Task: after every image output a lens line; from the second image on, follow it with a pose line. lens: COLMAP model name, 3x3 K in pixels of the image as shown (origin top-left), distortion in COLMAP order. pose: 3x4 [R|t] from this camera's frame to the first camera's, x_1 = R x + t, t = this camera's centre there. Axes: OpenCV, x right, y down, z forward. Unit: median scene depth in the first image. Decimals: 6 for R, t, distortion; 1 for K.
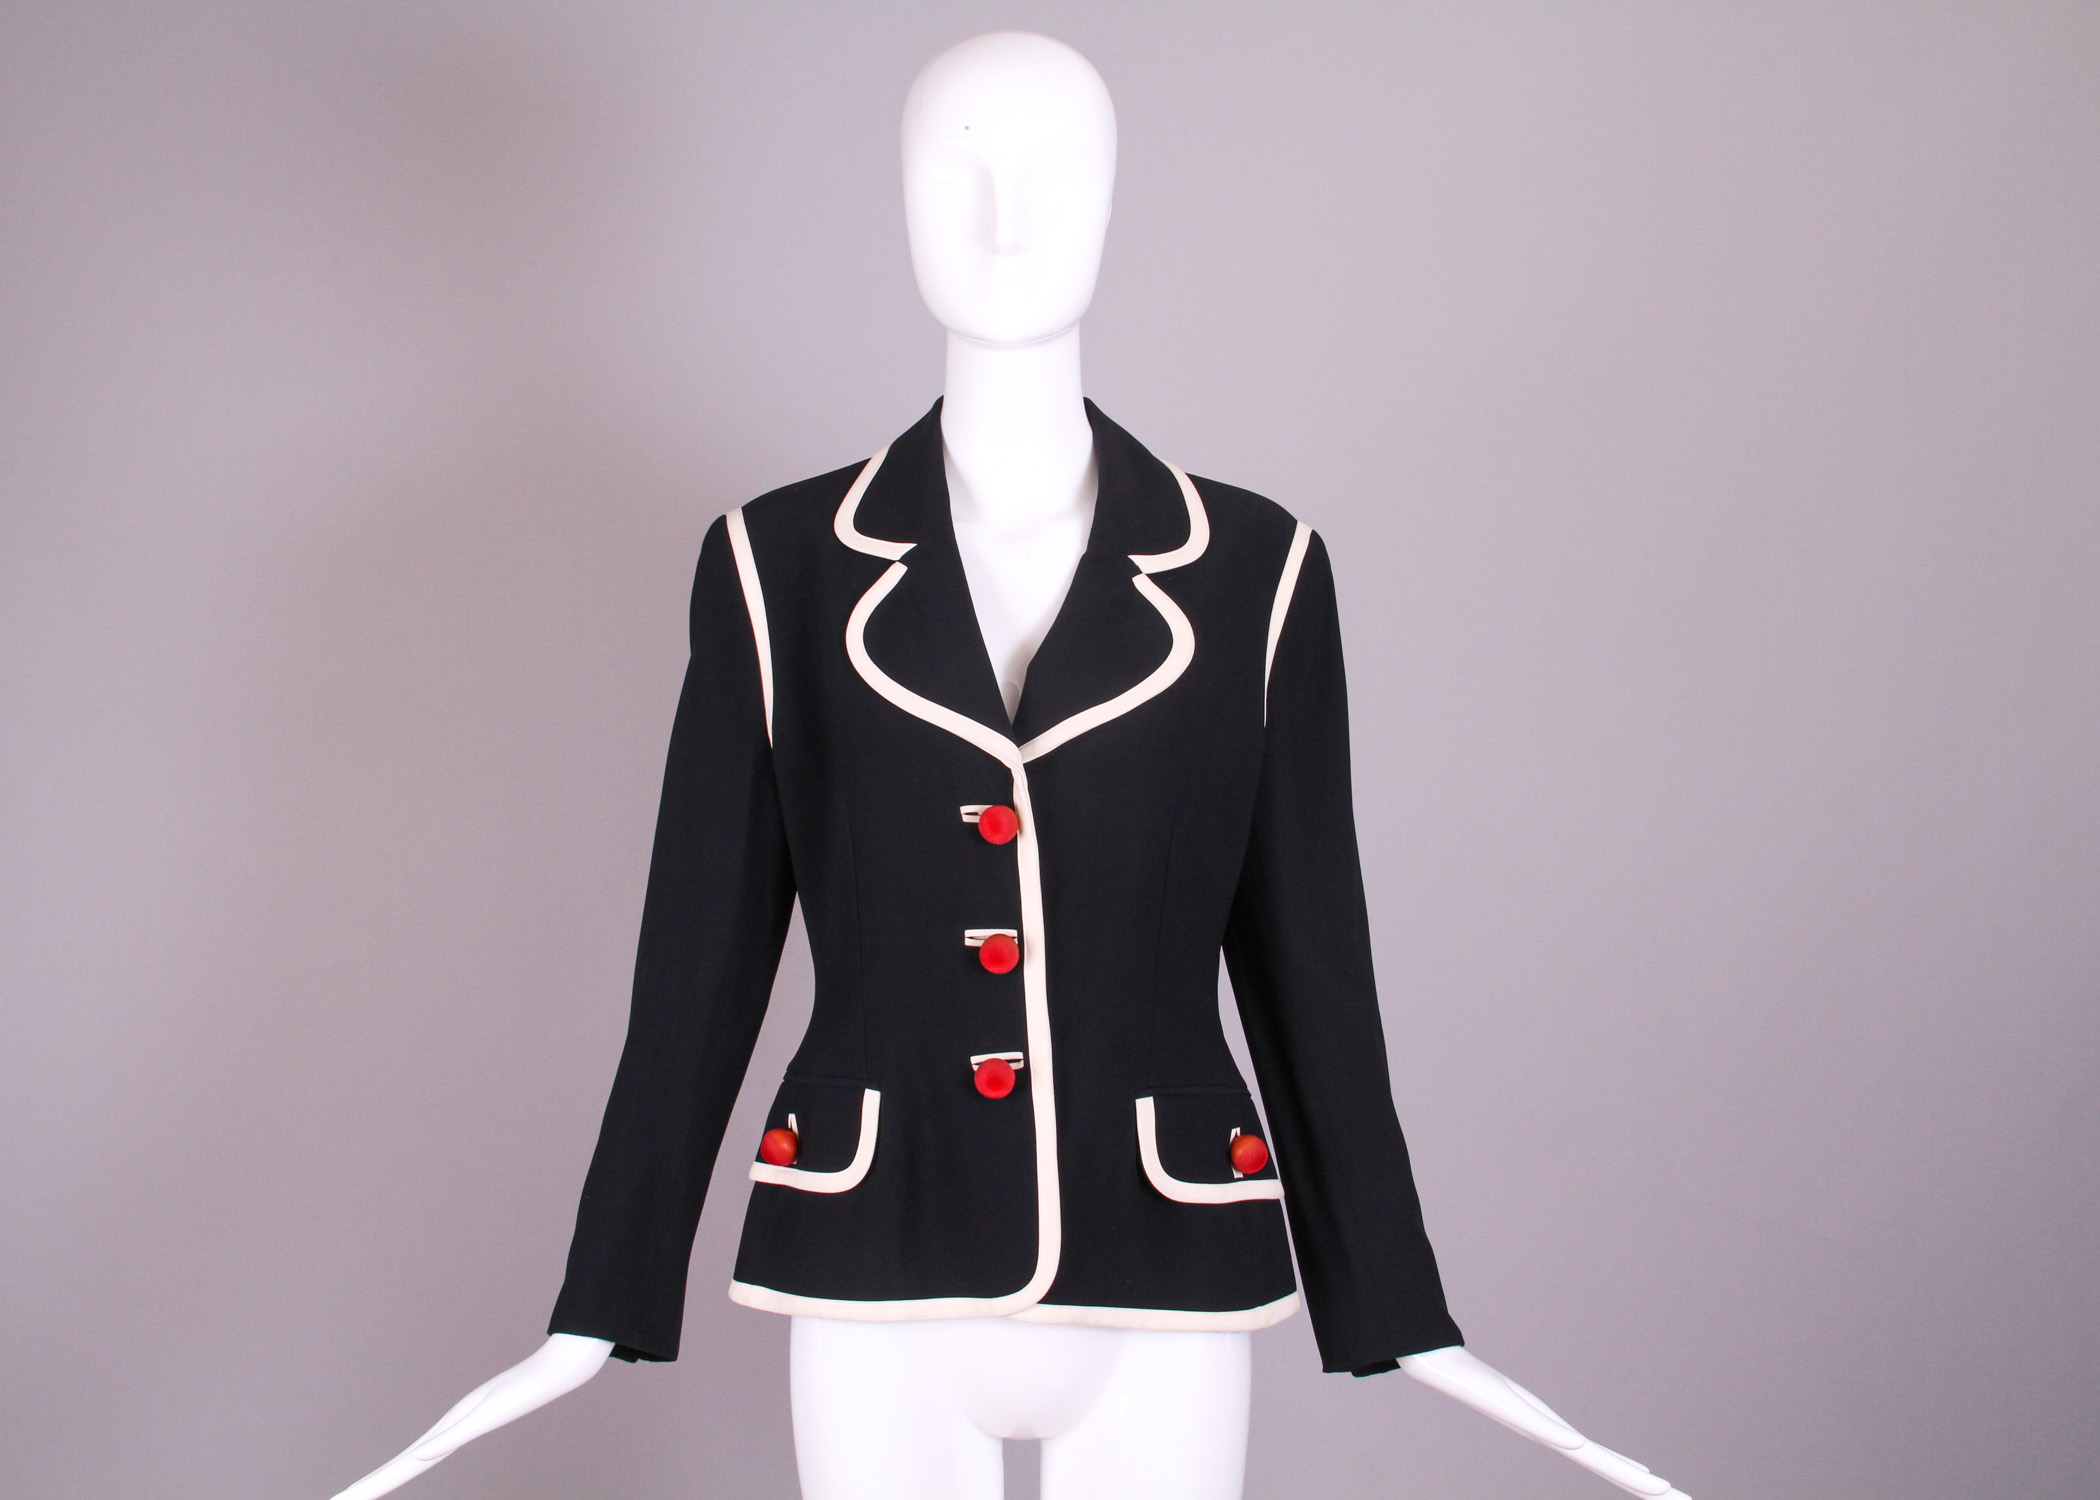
lens RADIAL K [[2711.6, 0, 1050.0], [0, 2711.6, 750.0], [0, 0, 1]] dist [0.013019, 0.017086]
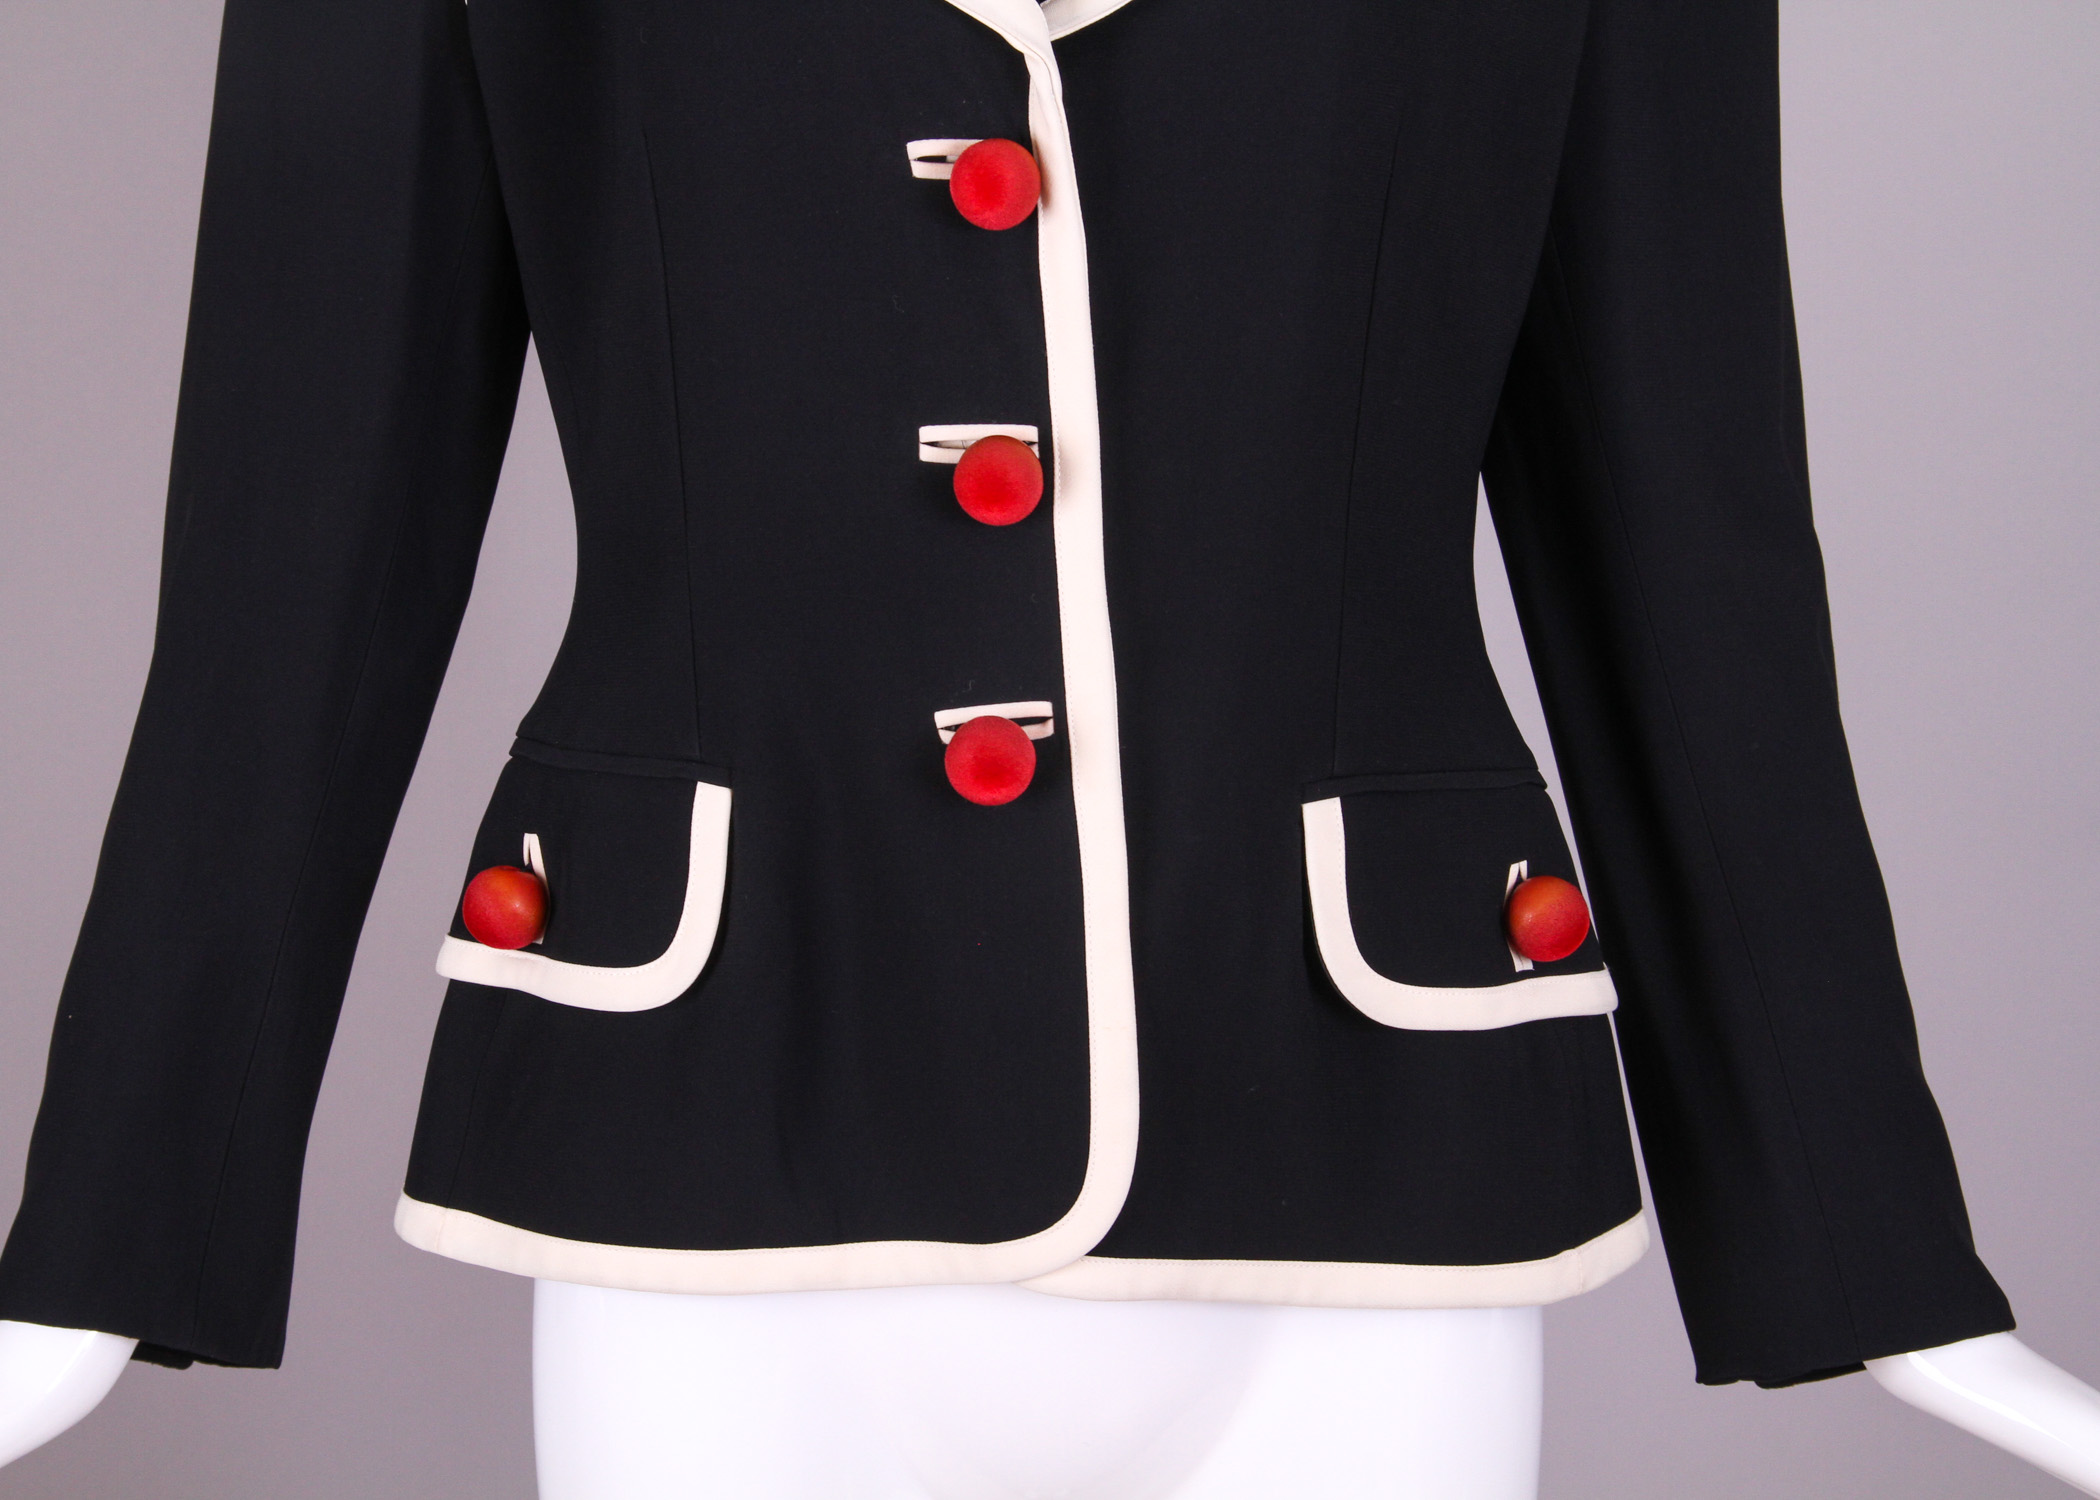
lens RADIAL K [[4826.2, 0, 1108.9], [0, 4826.2, 753.0], [0, 0, 1]] dist [0.314525, -0.174000]
pose [[0.999615, -0.002826, 0.027614, -0.022056], [-0.001134, 0.989819, 0.142330, 0.006896], [-0.027735, -0.142307, 0.989434, 0.209465]]
